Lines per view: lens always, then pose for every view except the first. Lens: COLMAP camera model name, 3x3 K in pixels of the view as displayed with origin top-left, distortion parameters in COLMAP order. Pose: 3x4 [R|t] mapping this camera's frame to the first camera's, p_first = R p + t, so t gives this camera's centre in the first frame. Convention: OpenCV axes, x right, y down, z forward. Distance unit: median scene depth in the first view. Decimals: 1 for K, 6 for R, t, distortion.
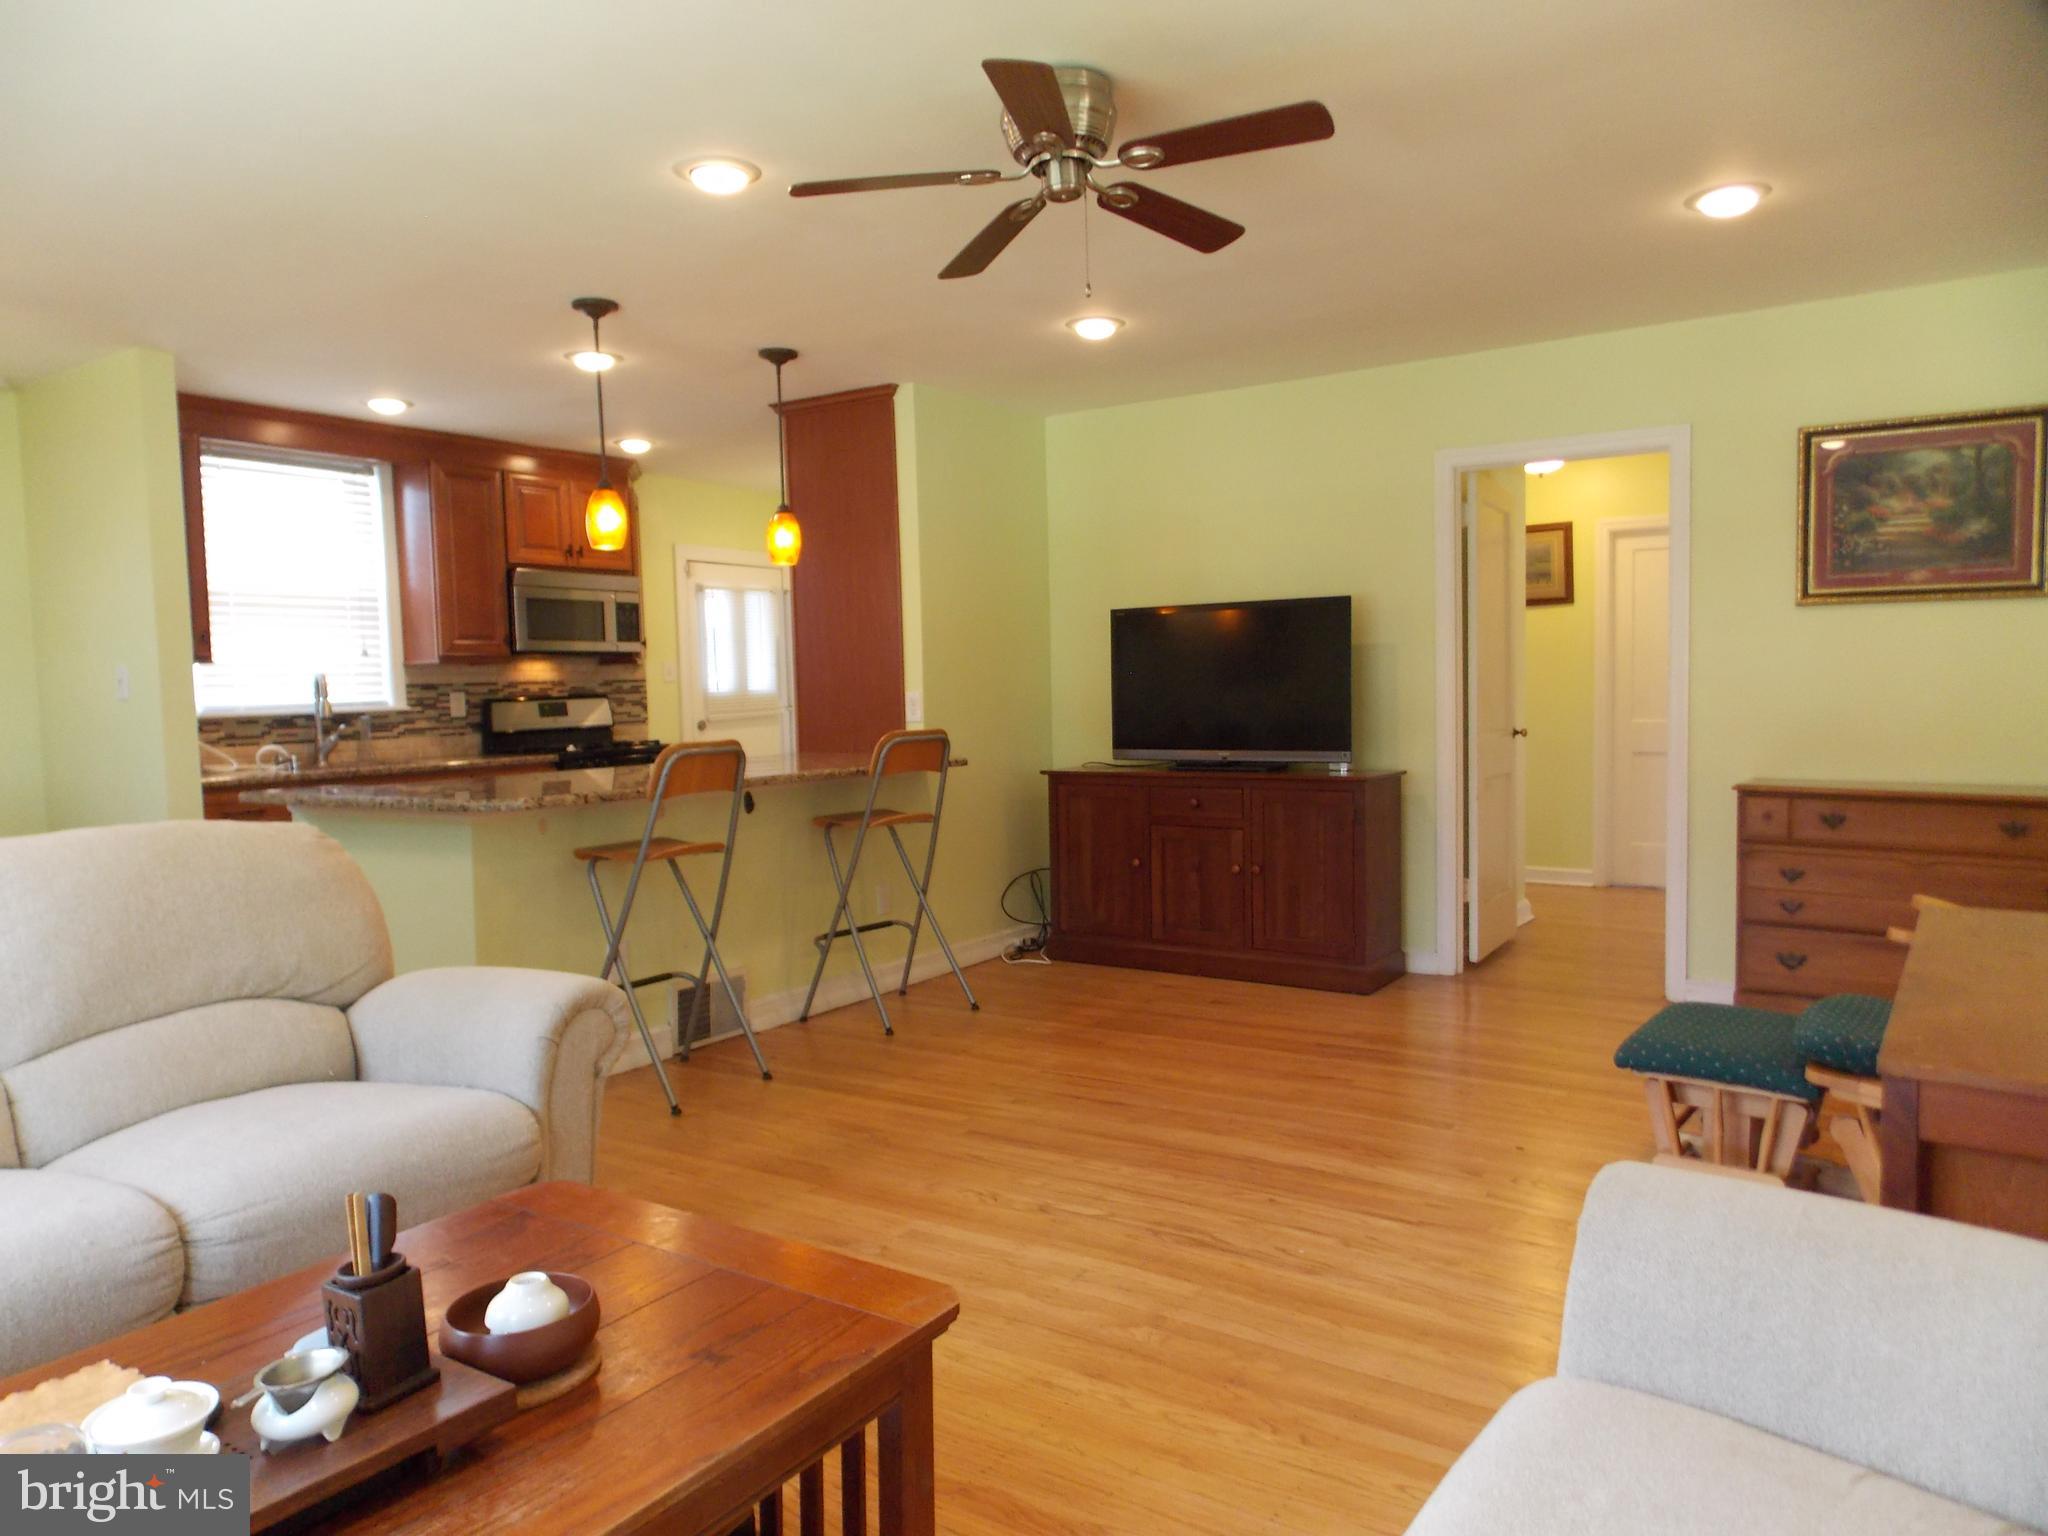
lens RADIAL K [[1349.2, 0, 1024.9], [0, 1349.2, 753.5], [0, 0, 1]] dist [0.022203, -0.014081]
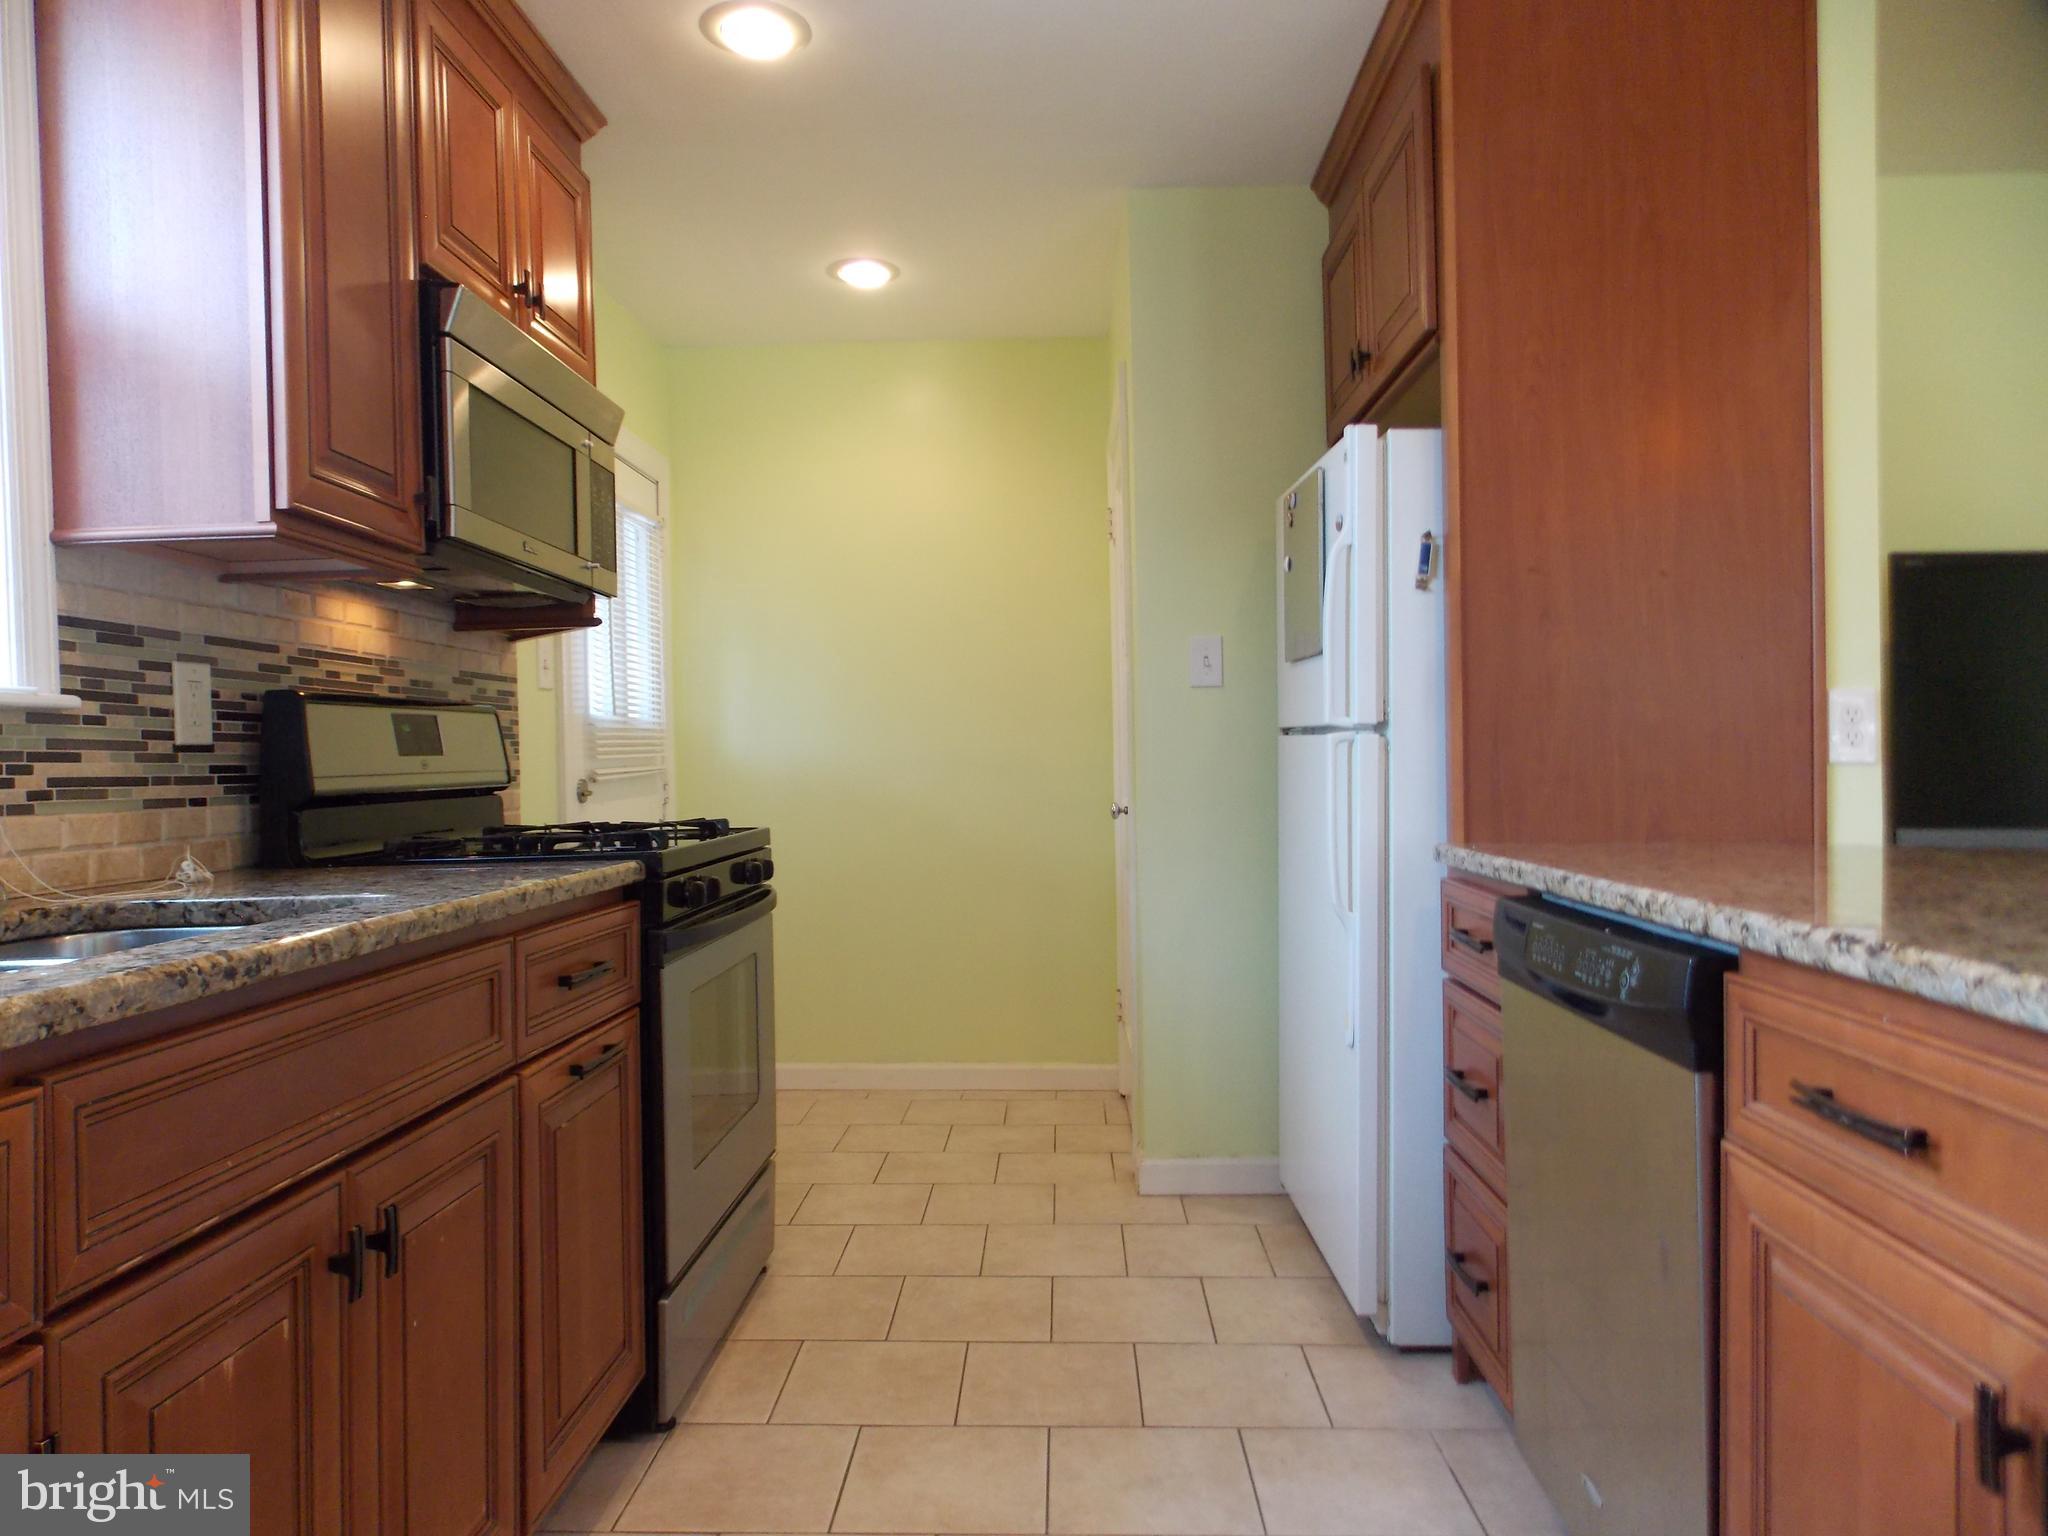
lens RADIAL K [[1349.2, 0, 1025.4], [0, 1349.2, 769.2], [0, 0, 1]] dist [0.022203, -0.014081]
pose [[0.853808, 0.014562, 0.520385, -0.422087], [0.012583, 0.998739, -0.048593, -0.004665], [-0.520436, 0.048037, 0.852548, 0.654754]]
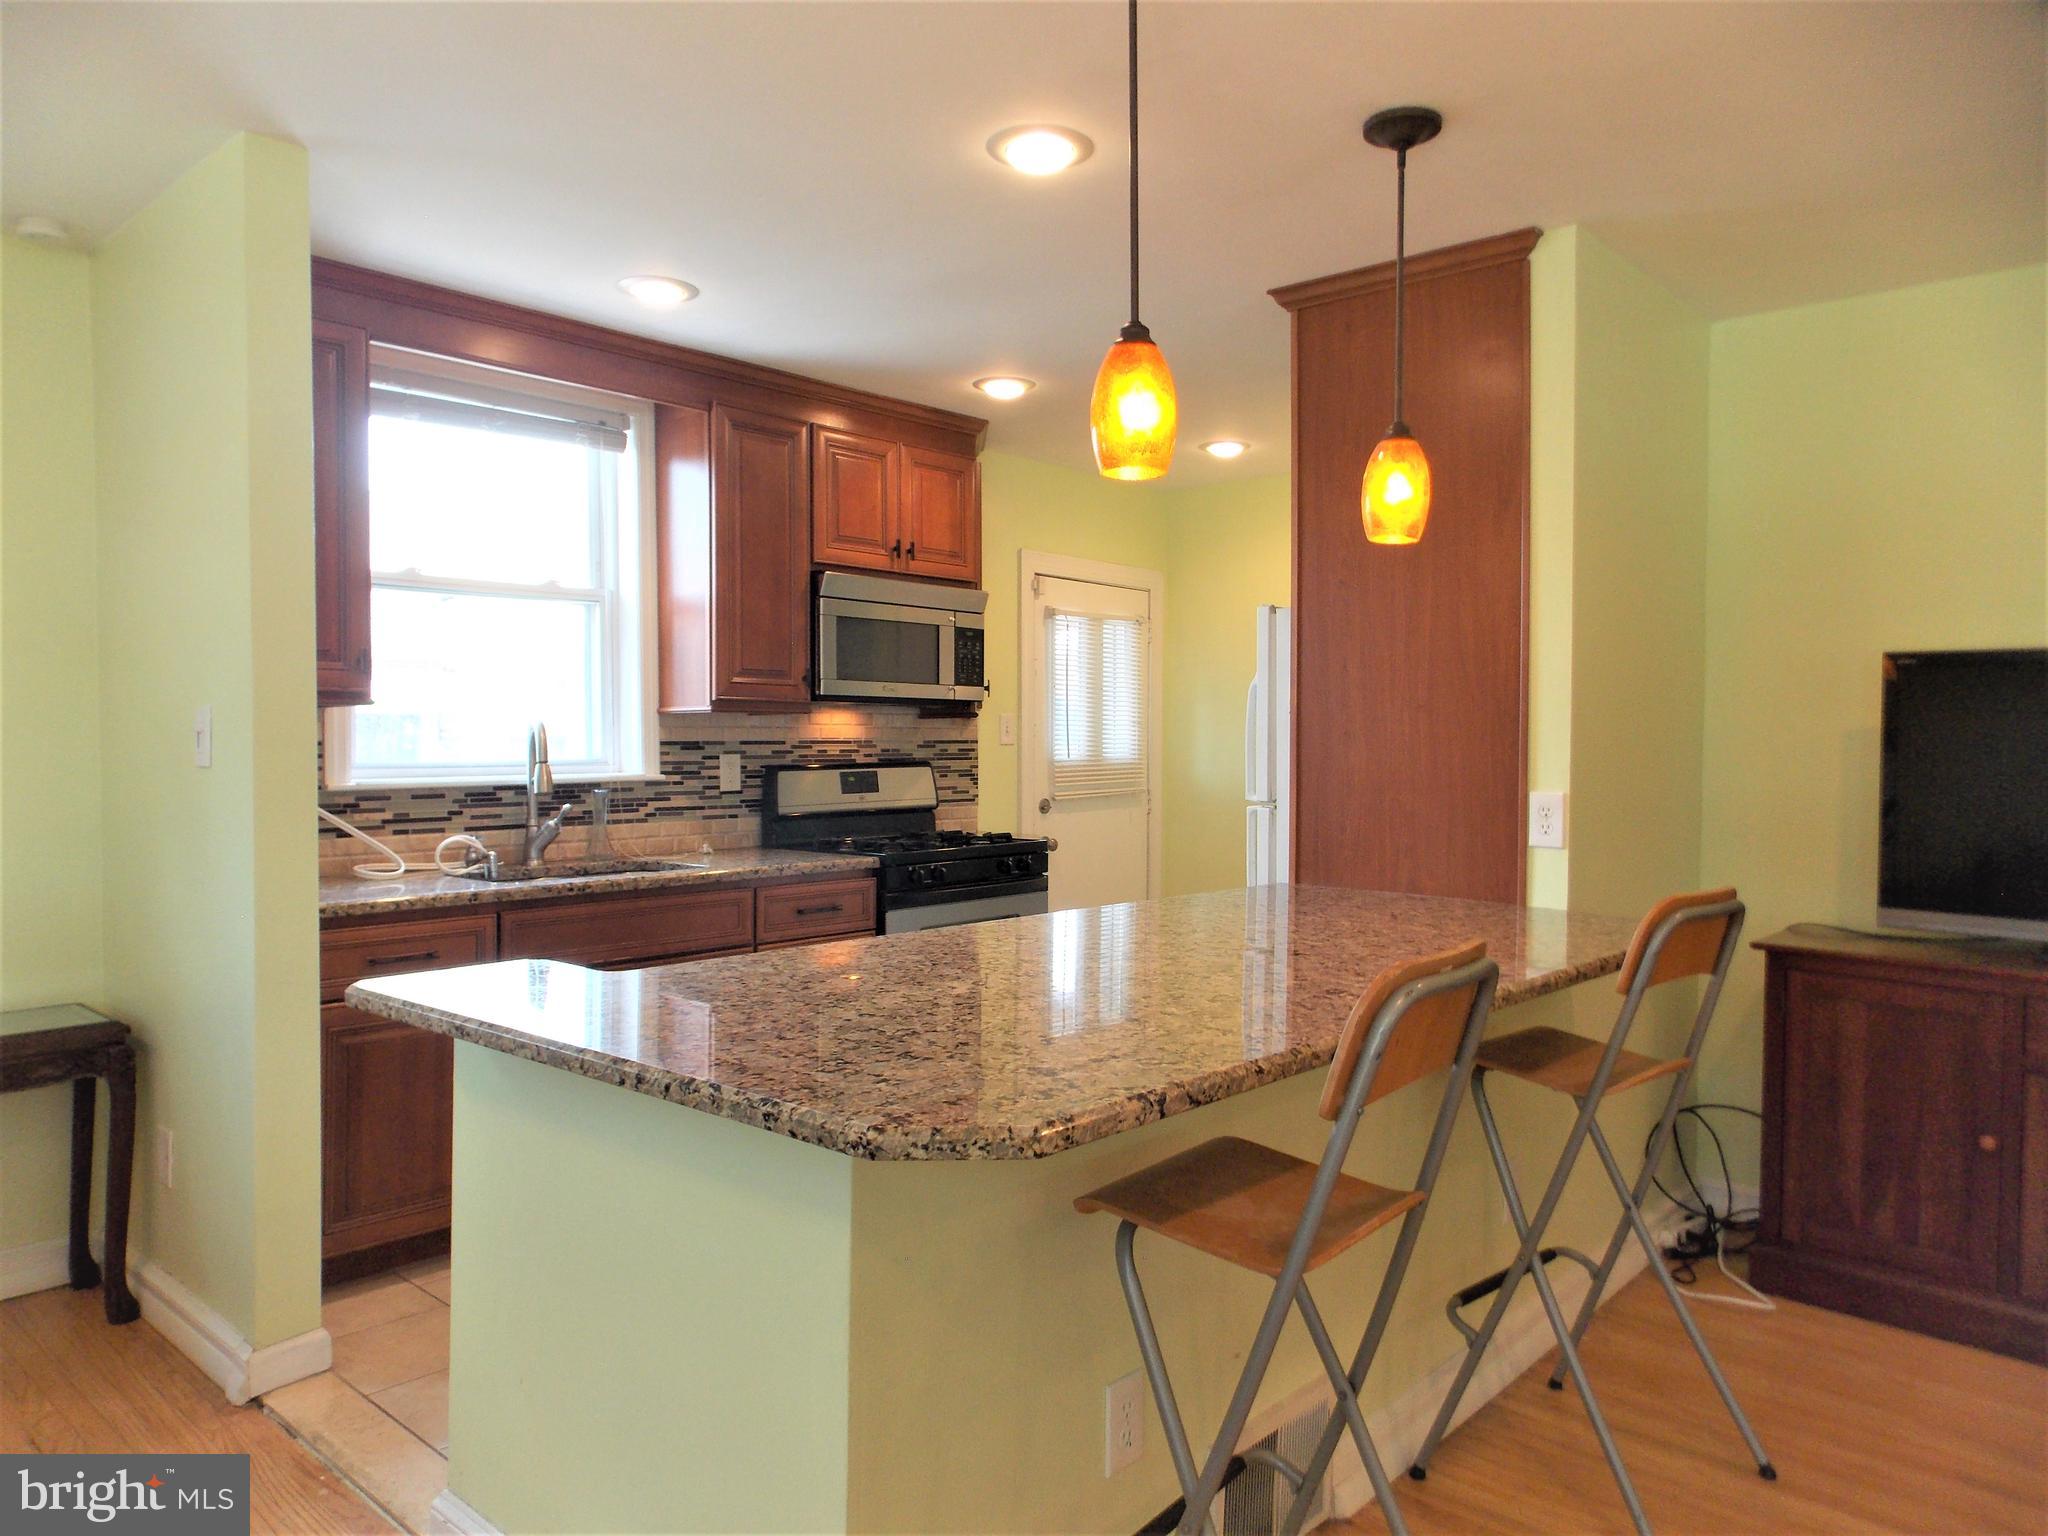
lens RADIAL K [[1349.2, 0, 1021.5], [0, 1349.2, 770.6], [0, 0, 1]] dist [0.022203, -0.014081]
pose [[0.988370, 0.036460, -0.147630, -0.178522], [-0.039863, 0.999002, -0.020155, -0.029635], [0.146748, 0.025805, 0.988837, 0.361200]]
